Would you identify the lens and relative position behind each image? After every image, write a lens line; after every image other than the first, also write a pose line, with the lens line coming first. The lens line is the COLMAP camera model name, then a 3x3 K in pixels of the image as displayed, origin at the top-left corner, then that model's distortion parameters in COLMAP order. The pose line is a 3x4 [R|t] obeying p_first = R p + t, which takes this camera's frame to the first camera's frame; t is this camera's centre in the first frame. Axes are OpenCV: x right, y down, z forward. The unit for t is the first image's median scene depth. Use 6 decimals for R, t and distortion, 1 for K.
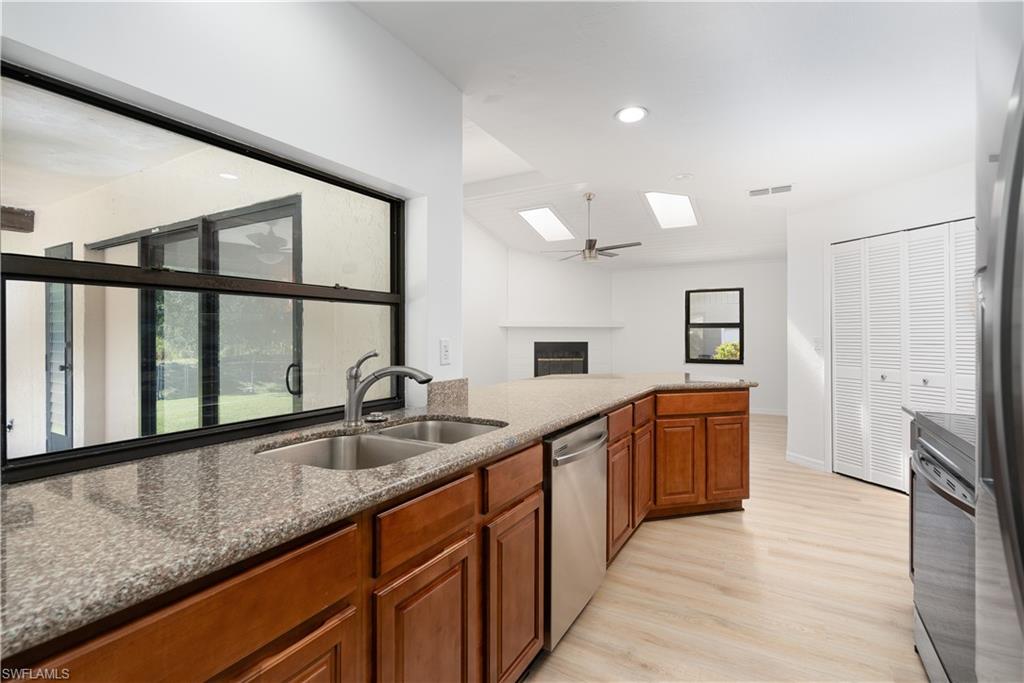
lens RADIAL K [[470.8, 0, 511.1], [0, 470.8, 339.0], [0, 0, 1]] dist [-0.000589, 0.000705]
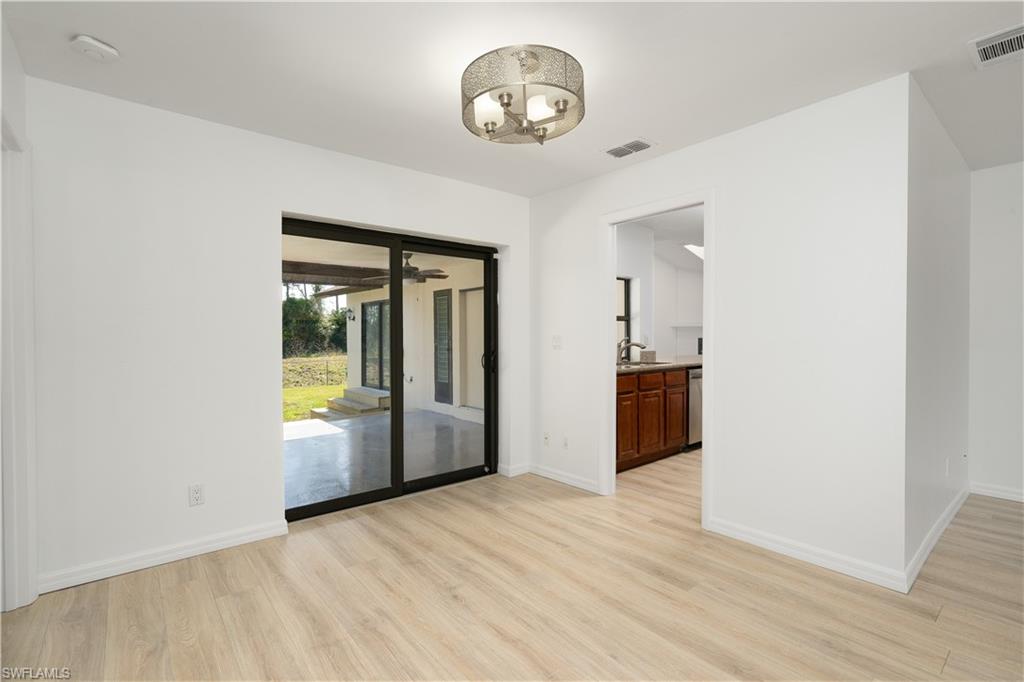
lens RADIAL K [[470.8, 0, 517.9], [0, 470.8, 343.9], [0, 0, 1]] dist [-0.000589, 0.000705]
pose [[0.943761, 0.001193, -0.330625, 0.047655], [0.001784, 0.999961, 0.008700, 0.036064], [0.330623, -0.008800, 0.943722, -1.943637]]
